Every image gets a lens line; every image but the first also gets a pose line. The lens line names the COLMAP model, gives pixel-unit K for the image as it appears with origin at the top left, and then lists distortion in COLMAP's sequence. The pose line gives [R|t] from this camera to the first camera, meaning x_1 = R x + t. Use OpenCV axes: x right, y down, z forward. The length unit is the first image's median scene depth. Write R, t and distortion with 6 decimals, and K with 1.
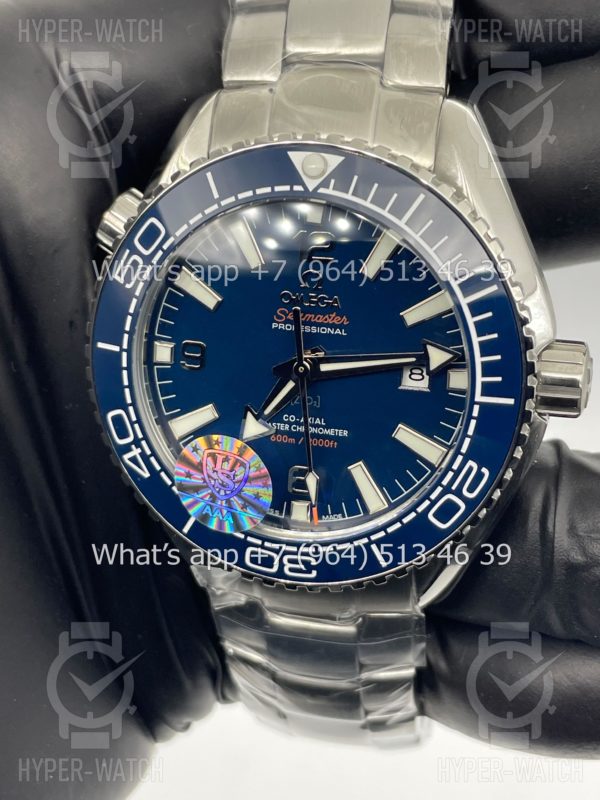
lens RADIAL K [[1155.3, 0, 309.3], [0, 1155.3, 388.3], [0, 0, 1]] dist [0.298679, 0.057166]
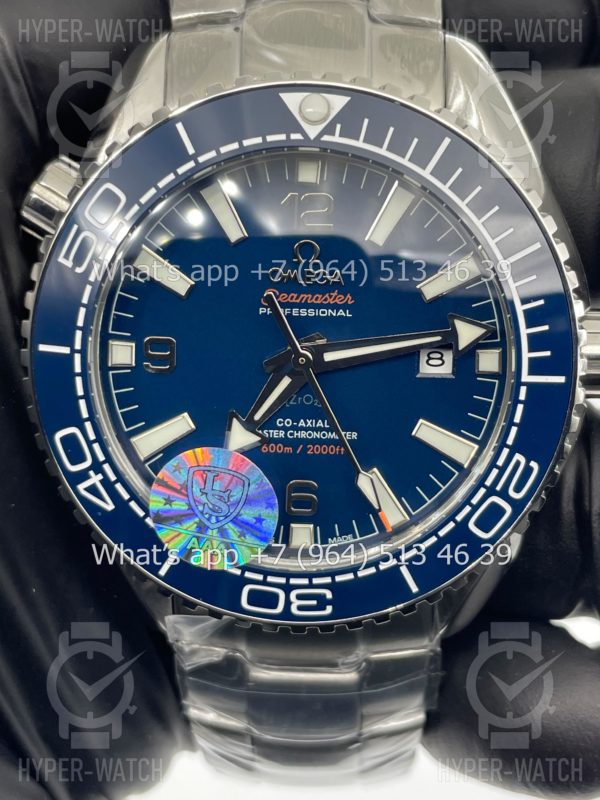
lens RADIAL K [[1136.1, 0, 301.3], [0, 1136.1, 379.2], [0, 0, 1]] dist [0.291649, 0.001138]
pose [[0.978821, -0.062221, 0.195035, -0.163470], [0.072498, 0.996307, -0.045998, 0.033571], [-0.191452, 0.059164, 0.979717, 0.202461]]
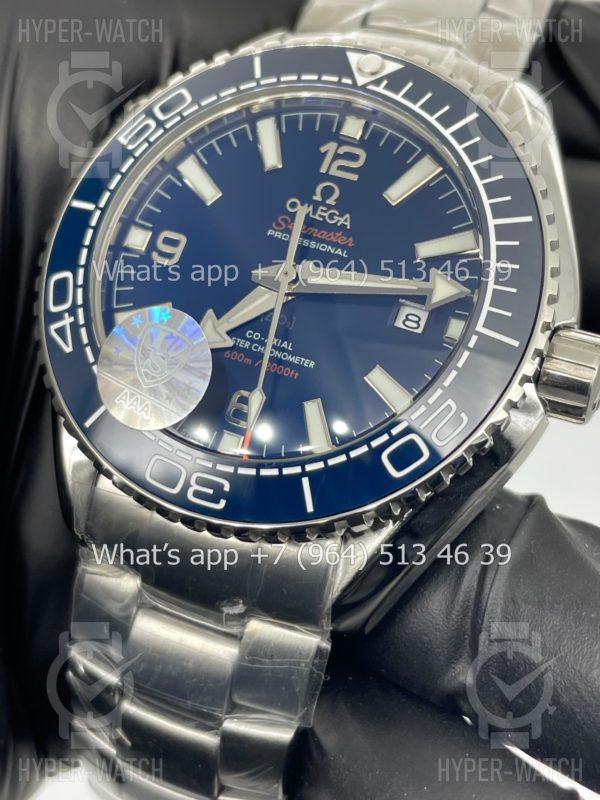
lens RADIAL K [[1155.3, 0, 309.3], [0, 1155.3, 388.3], [0, 0, 1]] dist [0.298679, 0.057166]
pose [[0.952047, 0.301367, -0.052767, 0.079497], [-0.294859, 0.857761, -0.421076, 0.410918], [-0.081637, 0.416443, 0.905489, 0.241867]]
